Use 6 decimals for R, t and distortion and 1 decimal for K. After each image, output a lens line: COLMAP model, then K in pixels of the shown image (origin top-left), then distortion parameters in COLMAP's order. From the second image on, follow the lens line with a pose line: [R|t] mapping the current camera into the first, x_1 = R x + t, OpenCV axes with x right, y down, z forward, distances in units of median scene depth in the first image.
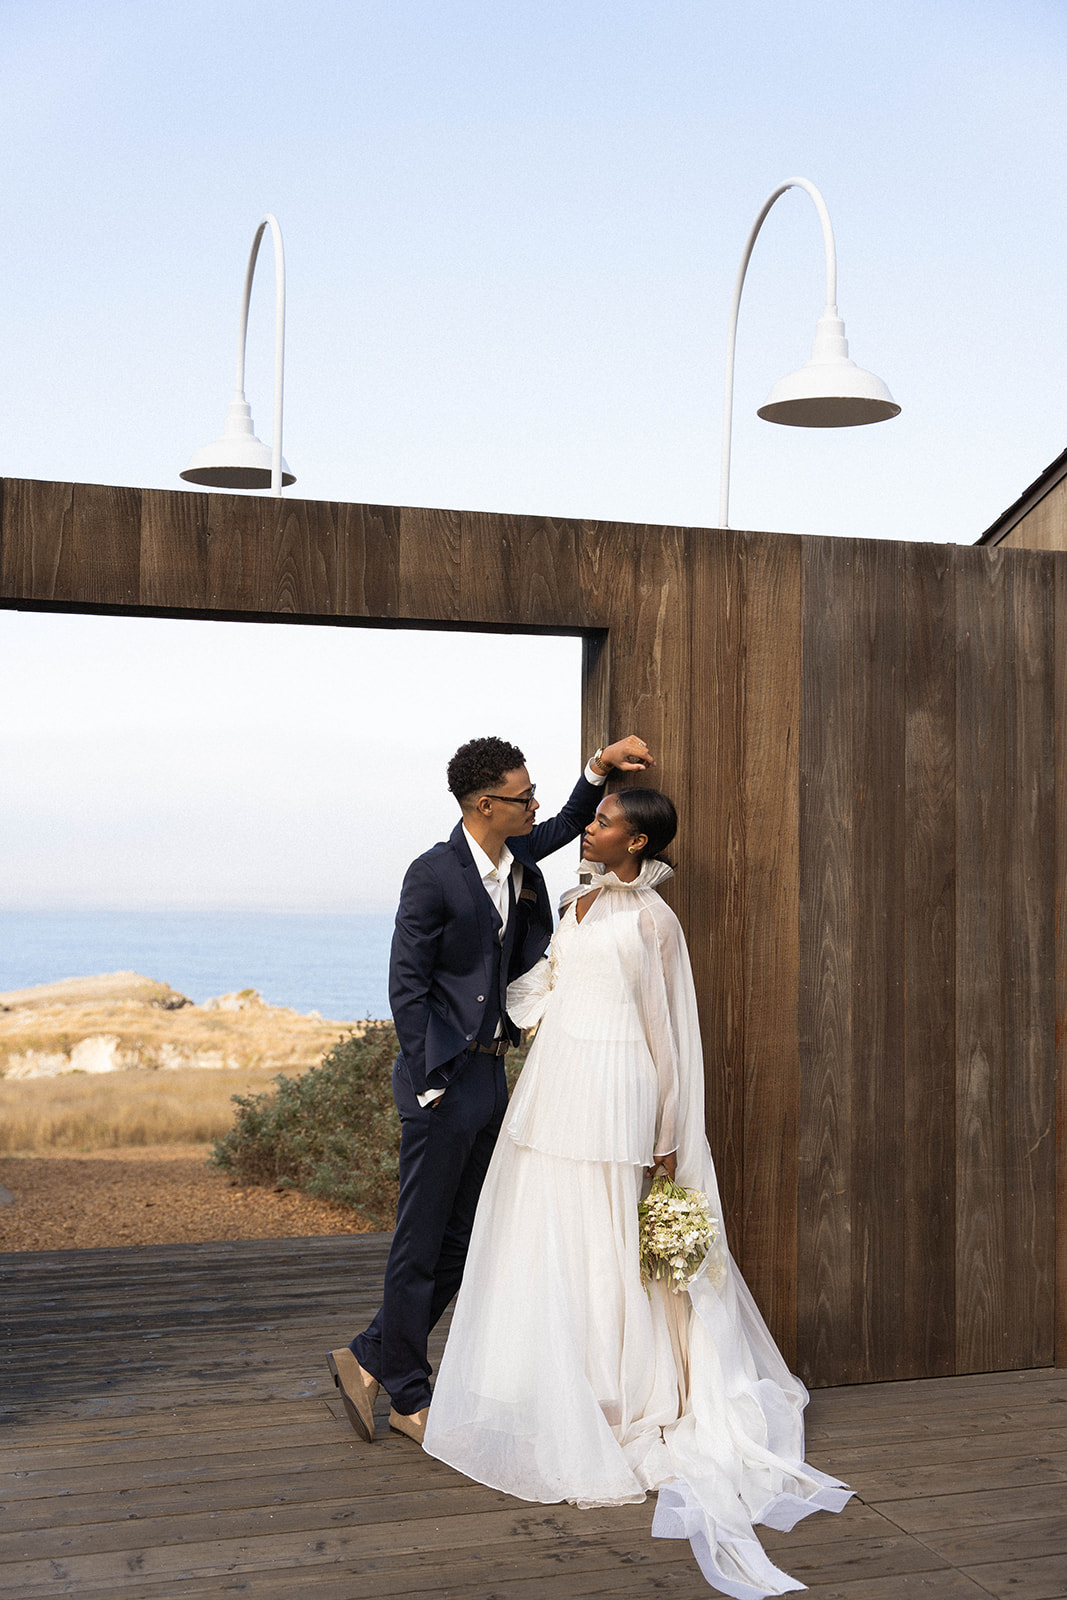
lens RADIAL K [[1807.5, 0, 531.0], [0, 1807.5, 802.5], [0, 0, 1]] dist [0.001422, 0.000000]
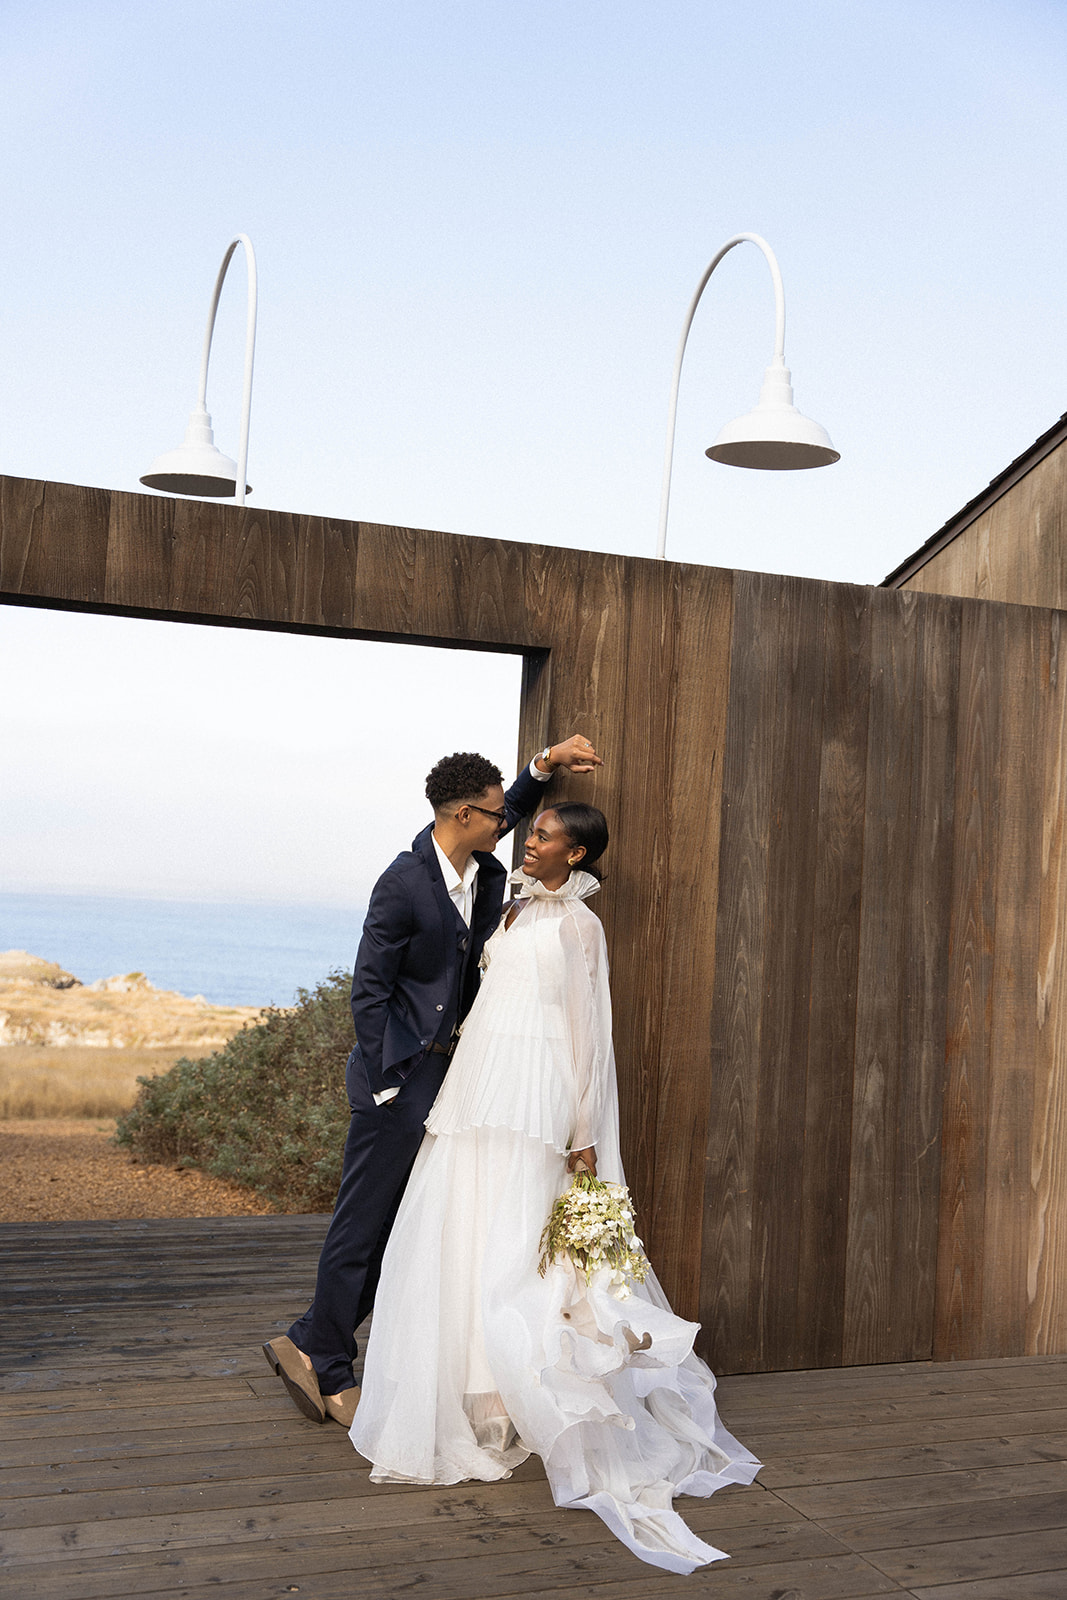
lens RADIAL K [[1695.6, 0, 523.5], [0, 1695.6, 798.4], [0, 0, 1]] dist [-0.004477, 0.000000]
pose [[0.996597, 0.044676, 0.069275, -0.037197], [-0.044269, 0.998992, -0.007390, -0.001295], [-0.069536, 0.004298, 0.997570, 0.018800]]
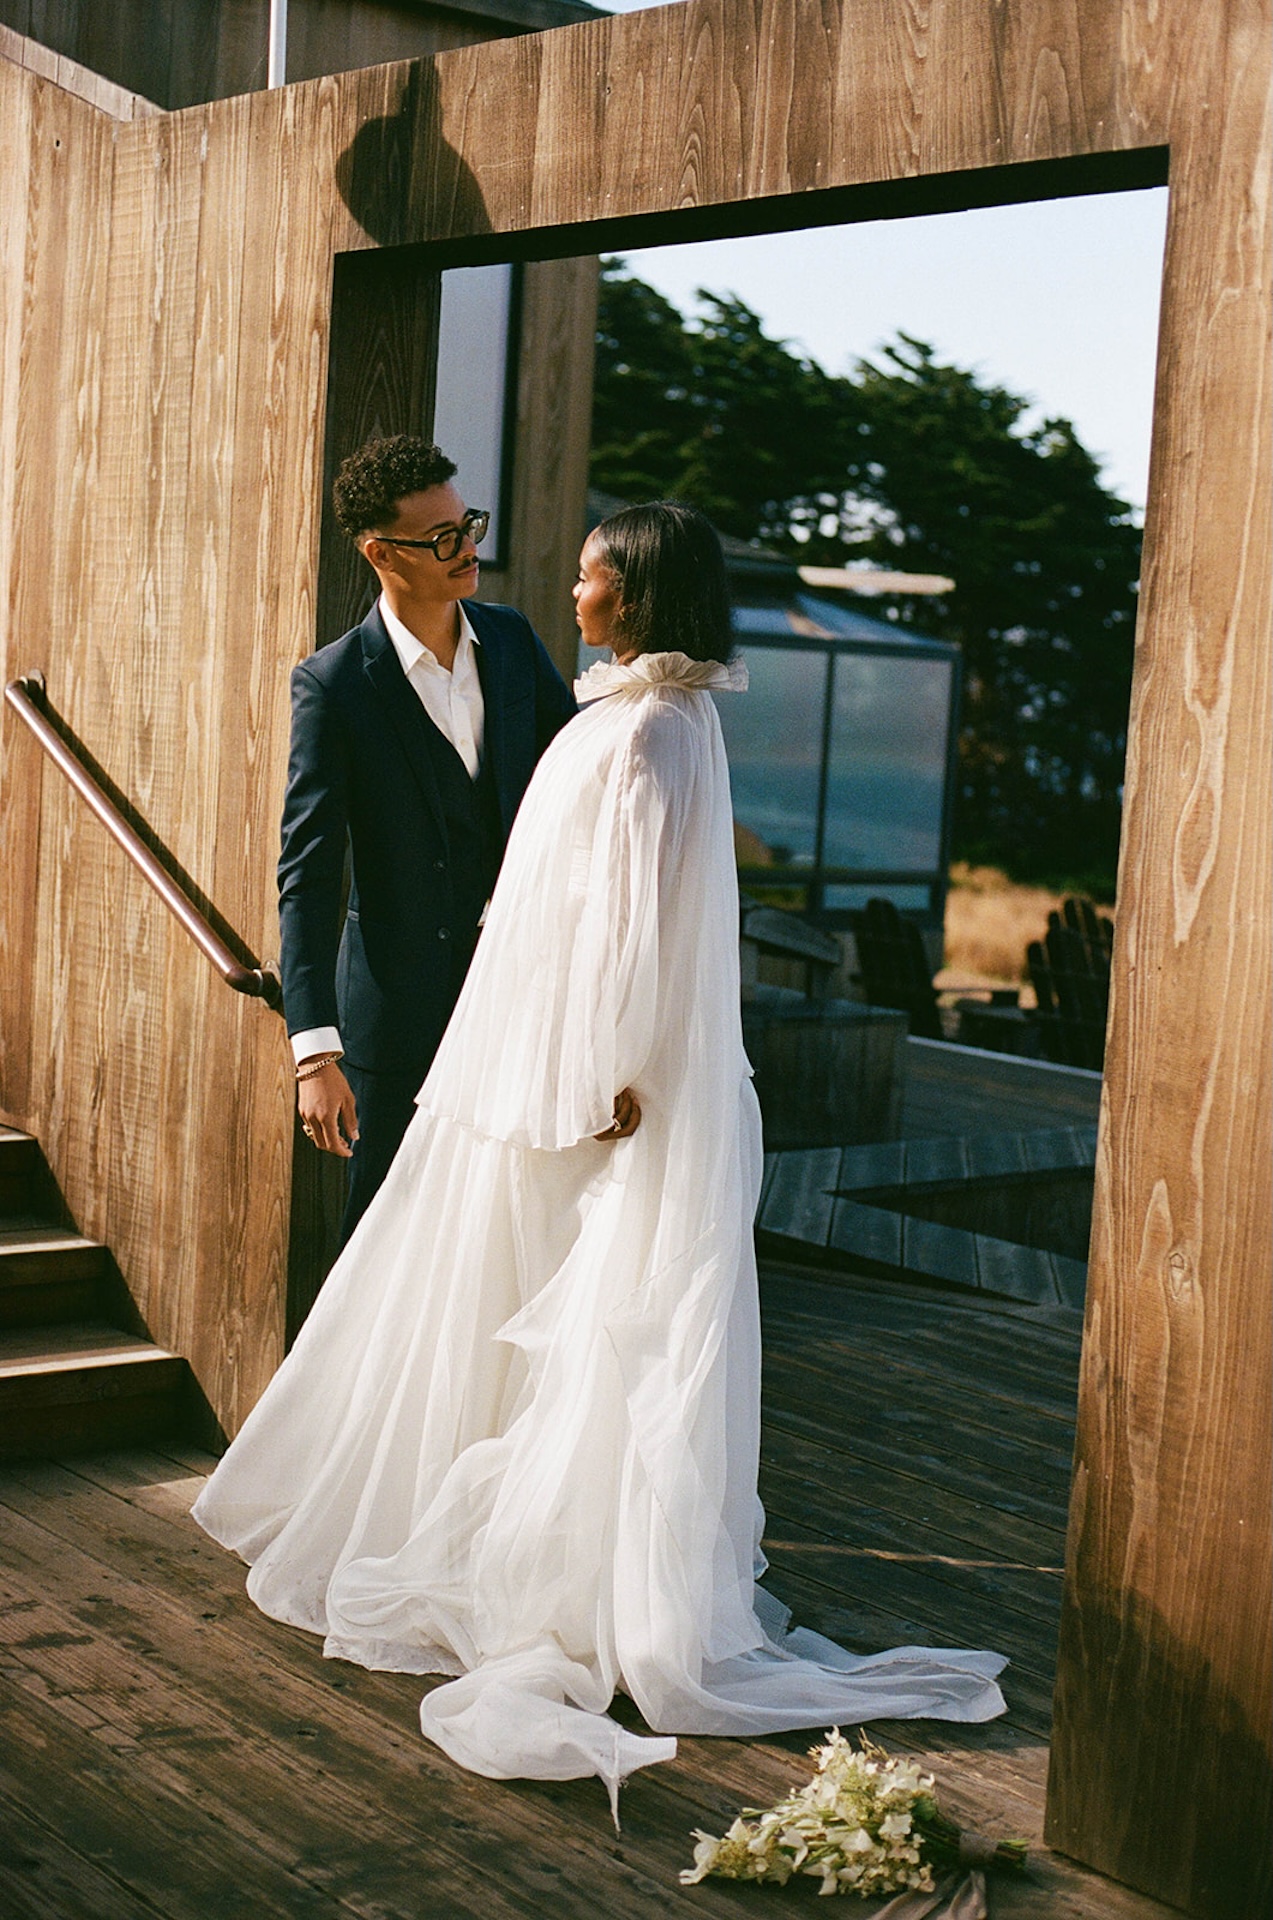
lens RADIAL K [[2849.9, 0, 645.9], [0, 2849.9, 968.6], [0, 0, 1]] dist [-0.124707, 0.000000]
pose [[0.362164, 0.116707, -0.924779, 0.644092], [-0.014522, 0.992717, 0.119593, 0.021009], [0.932001, -0.029883, 0.361221, 0.634553]]
